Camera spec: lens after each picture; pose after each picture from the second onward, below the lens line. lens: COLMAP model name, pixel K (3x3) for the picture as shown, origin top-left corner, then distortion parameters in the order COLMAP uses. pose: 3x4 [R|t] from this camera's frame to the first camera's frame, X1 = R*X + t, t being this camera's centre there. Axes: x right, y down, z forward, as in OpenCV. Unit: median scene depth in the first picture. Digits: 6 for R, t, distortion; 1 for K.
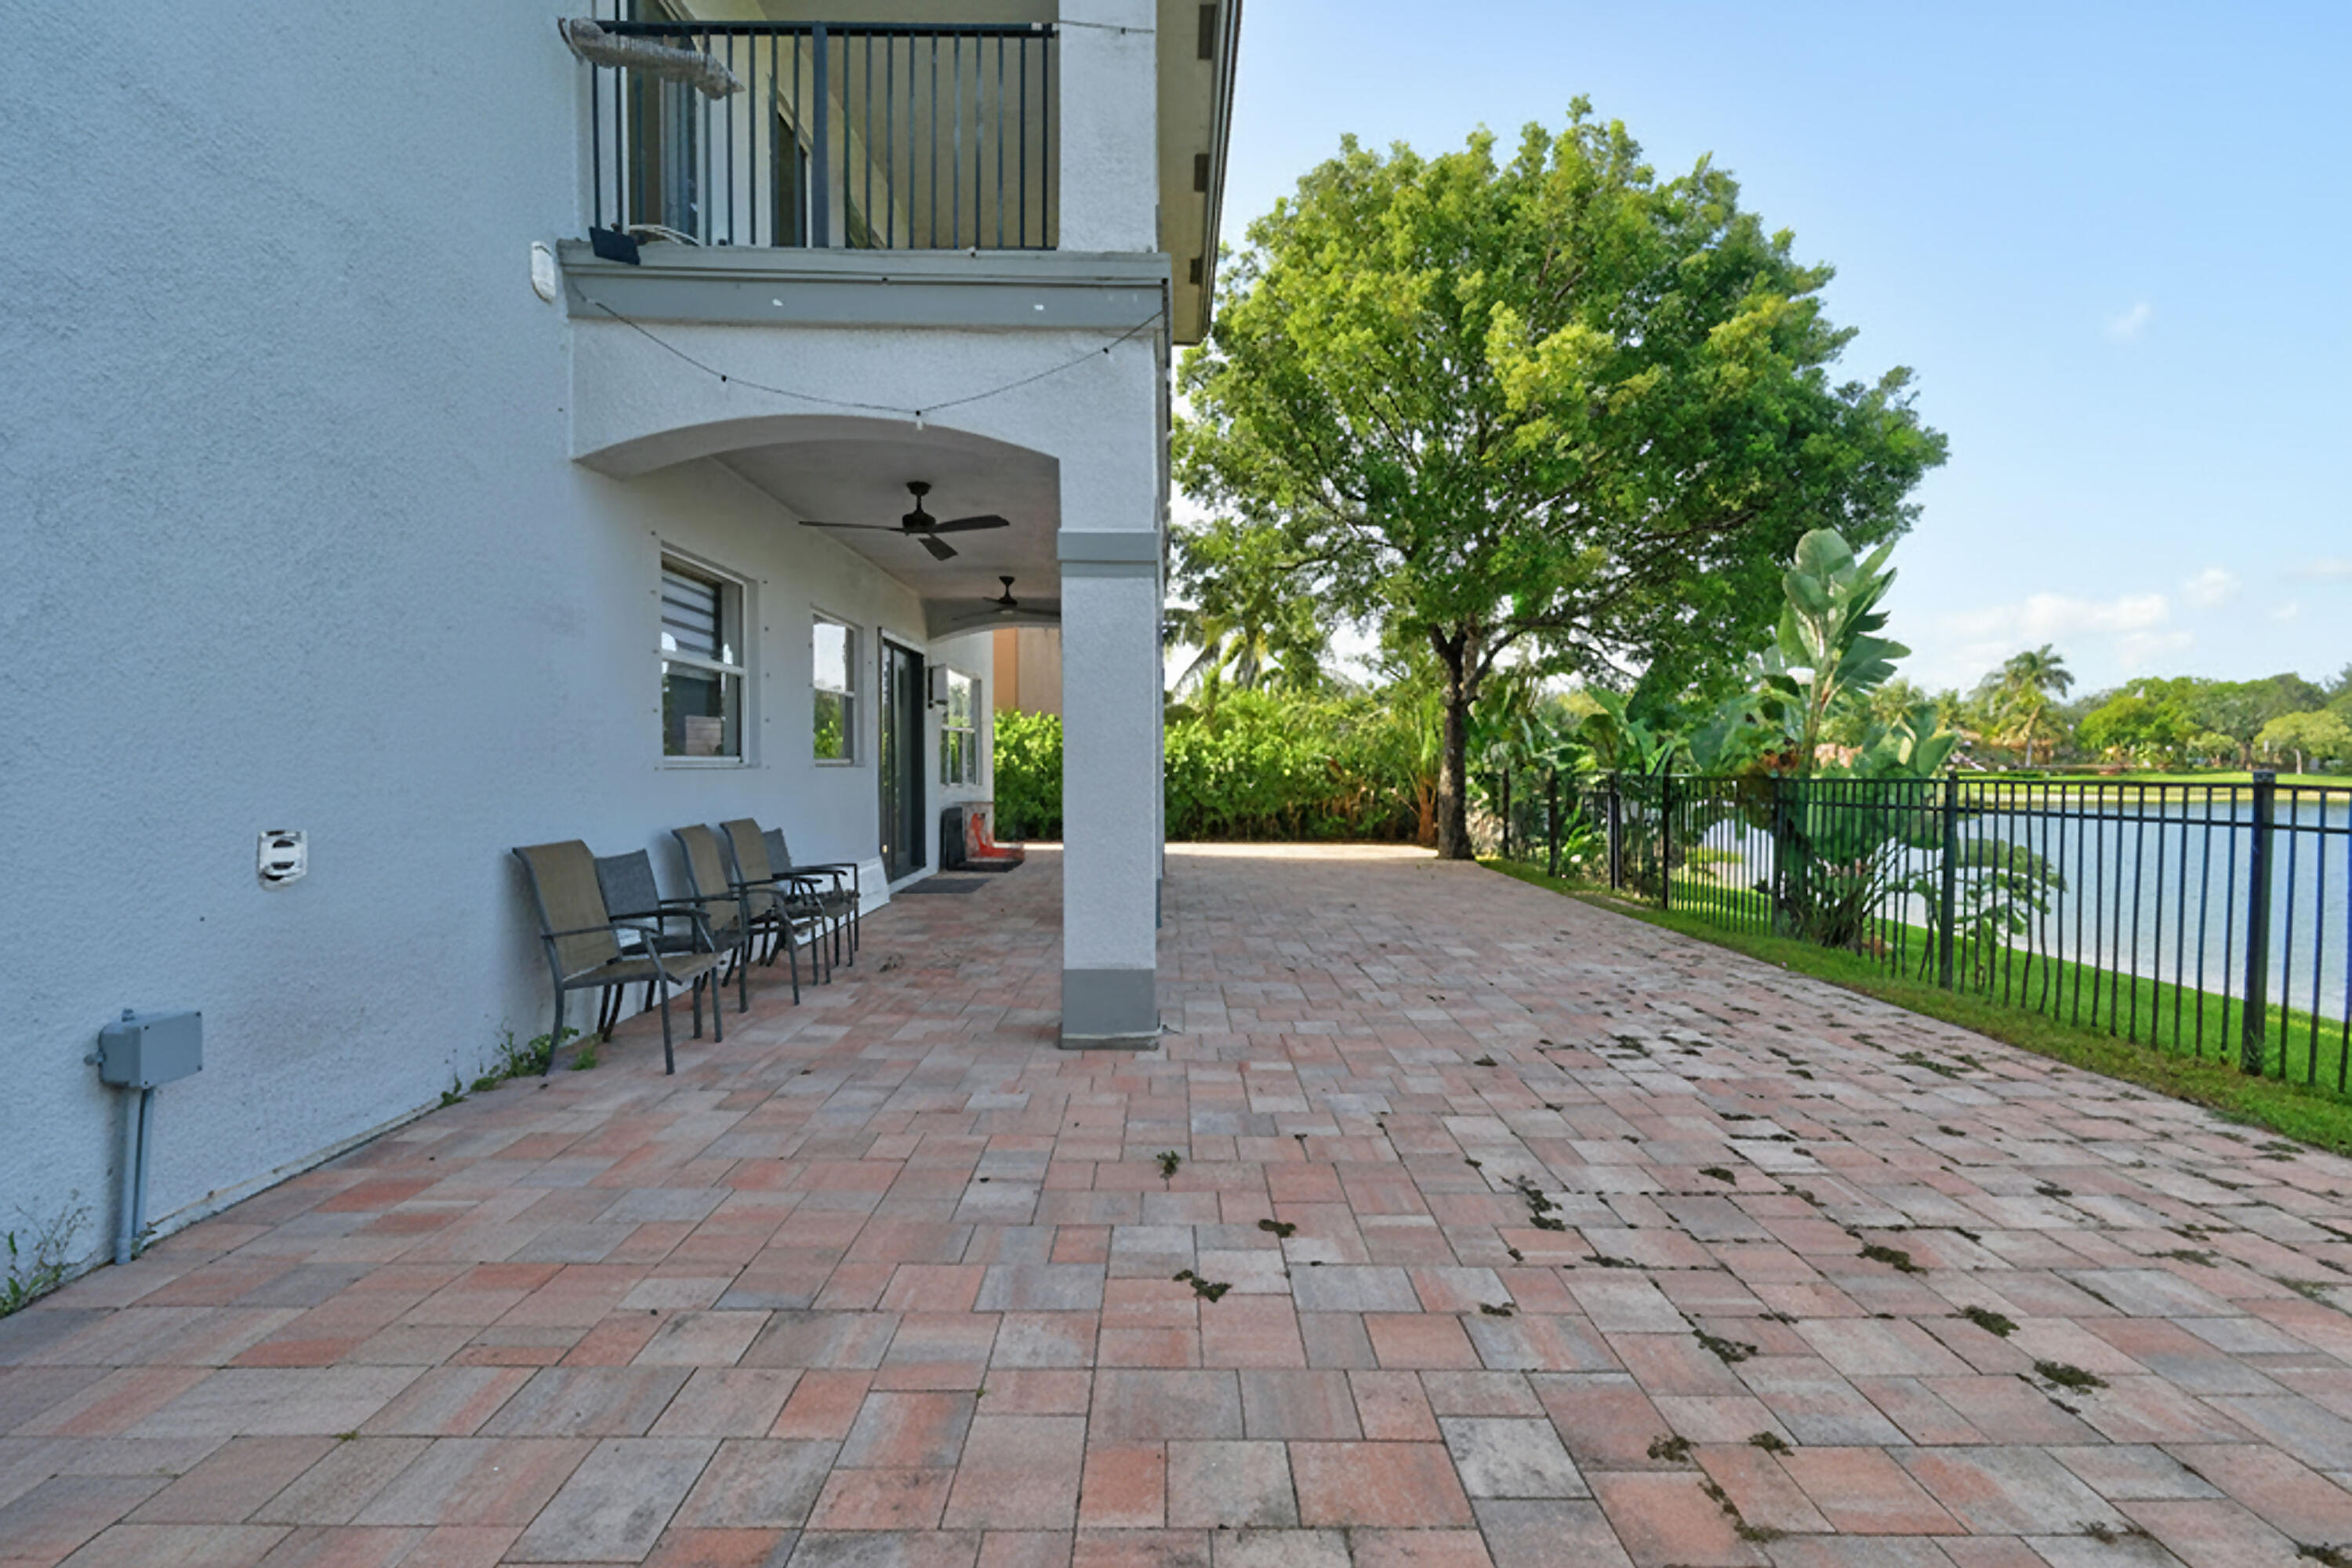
lens RADIAL K [[1034.6, 0, 1194.1], [0, 1034.6, 777.4], [0, 0, 1]] dist [0.004037, -0.002432]
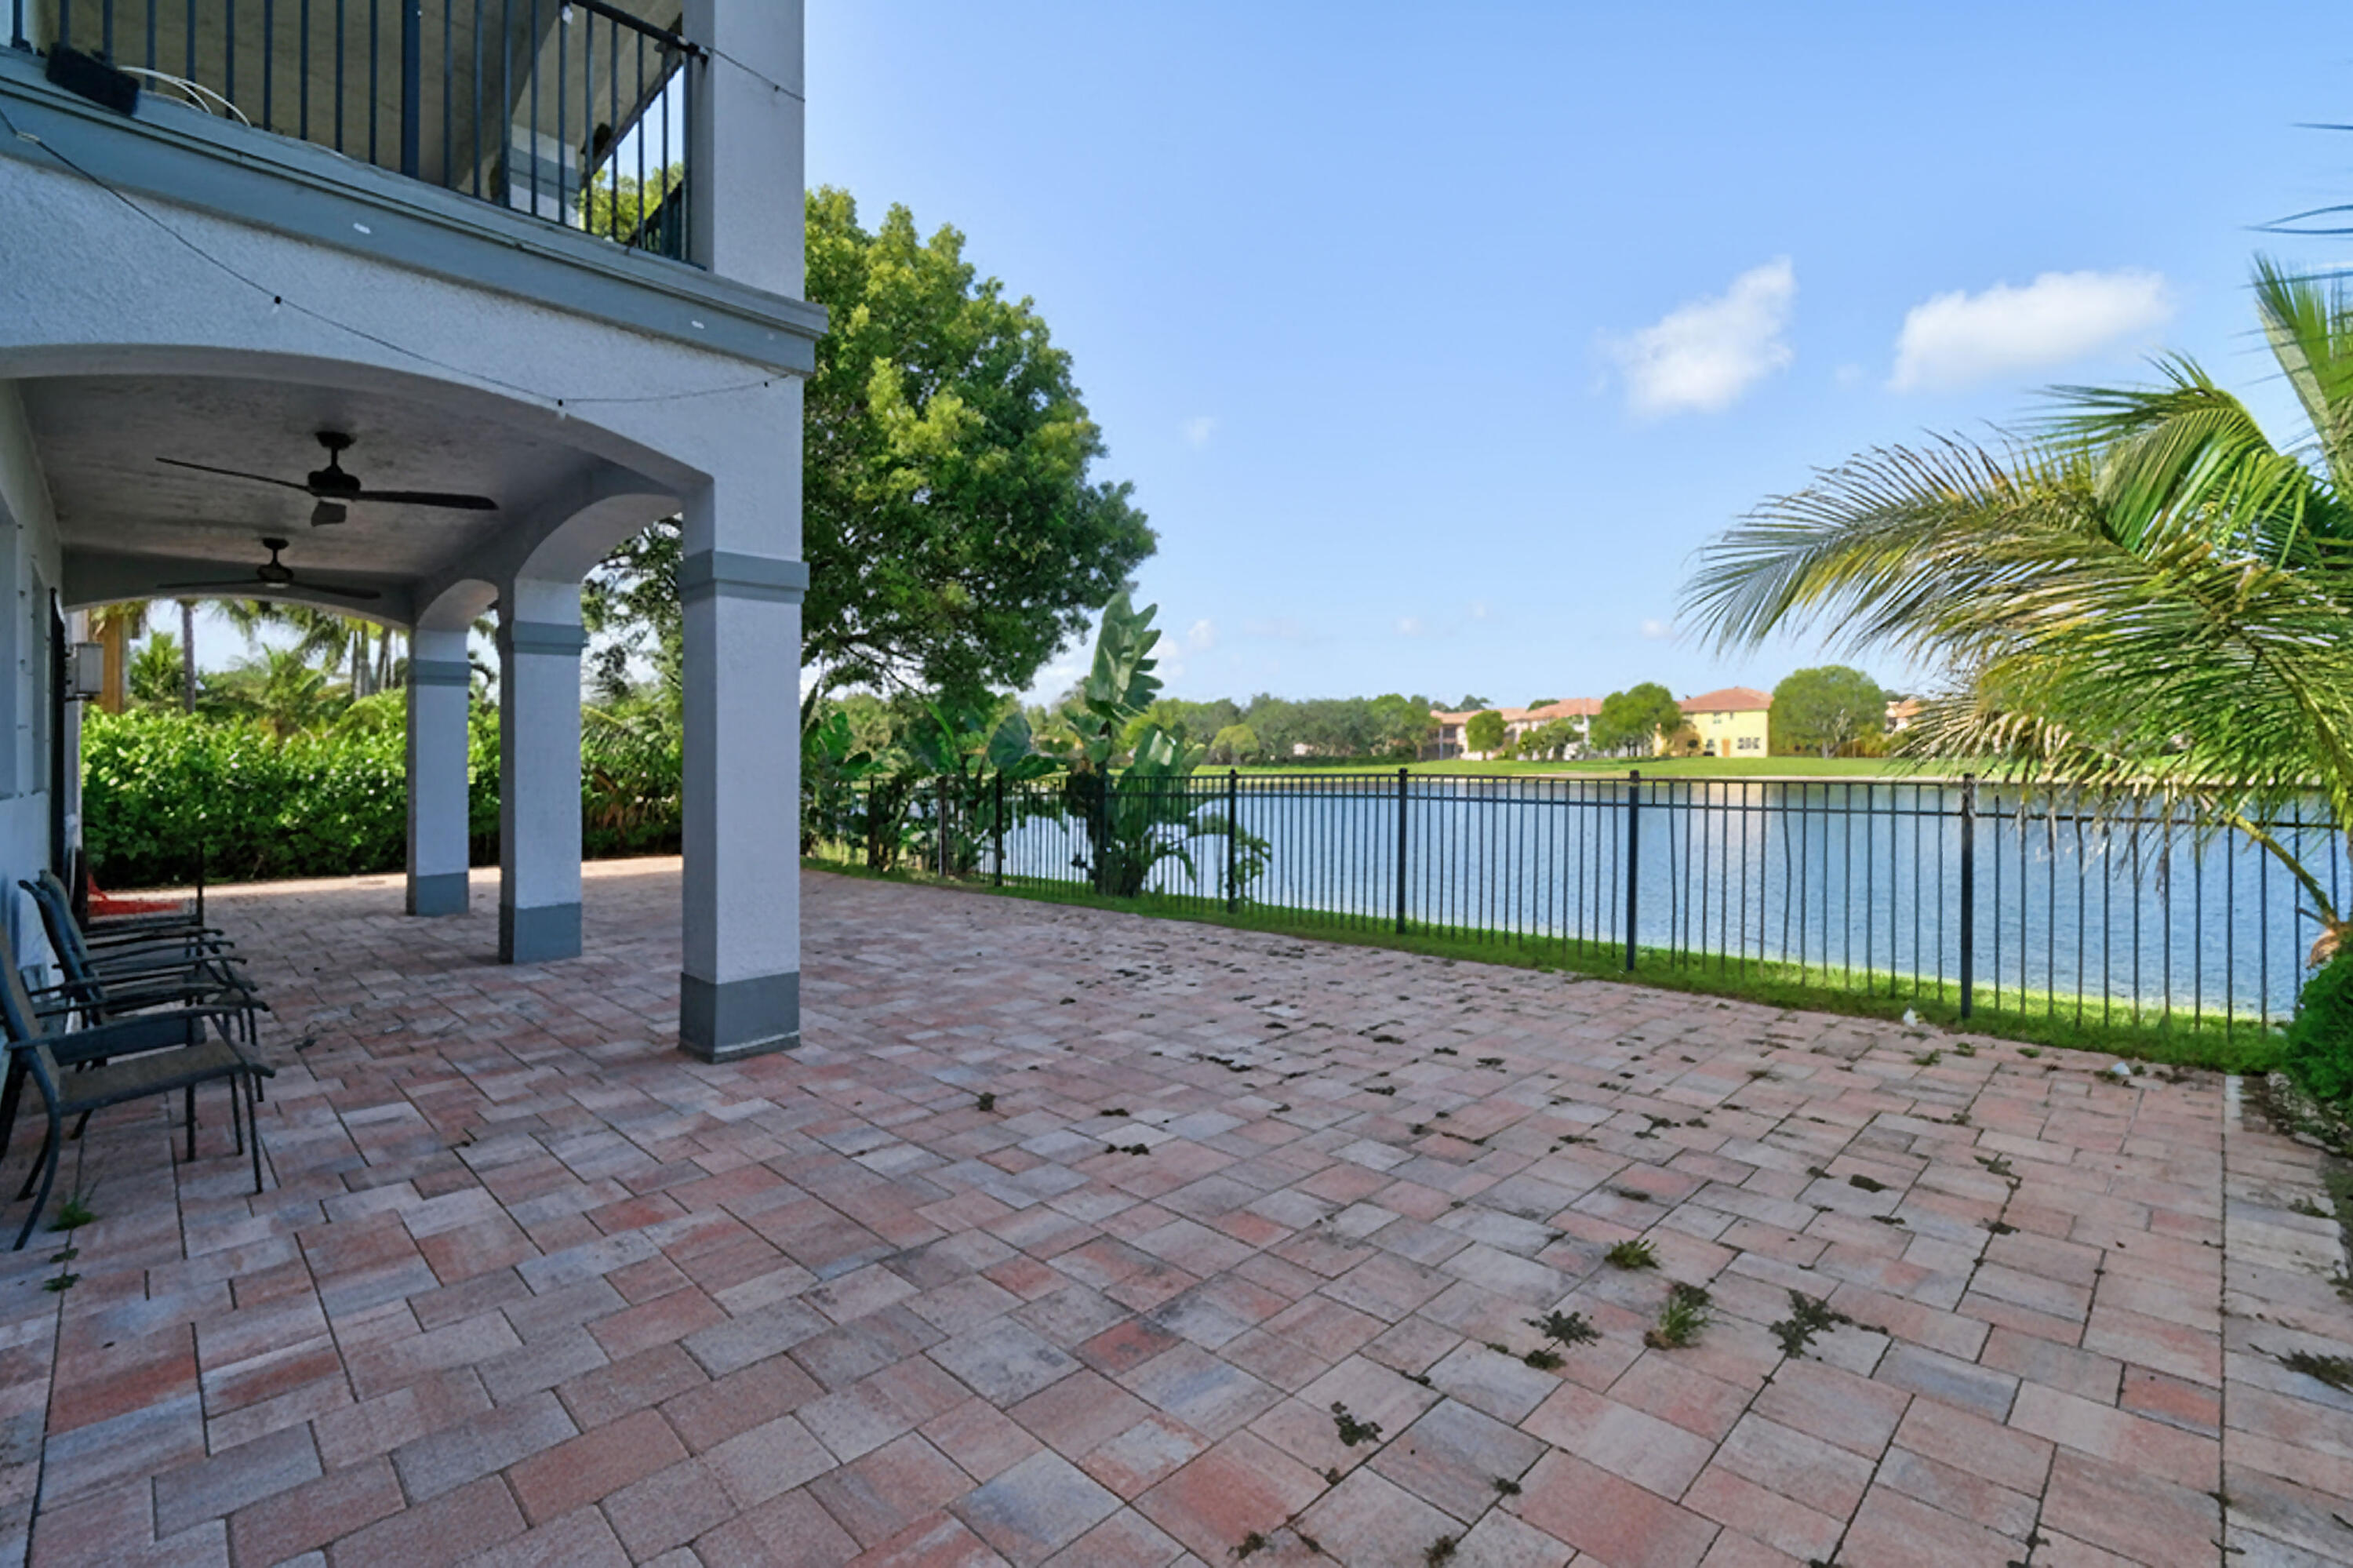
lens RADIAL K [[1035.1, 0, 1167.9], [0, 1035.1, 767.1], [0, 0, 1]] dist [0.004037, -0.002432]
pose [[0.721760, -0.015894, 0.691961, -0.544344], [0.025229, 0.999676, -0.003354, -0.011085], [-0.691684, 0.019878, 0.721927, -0.032262]]
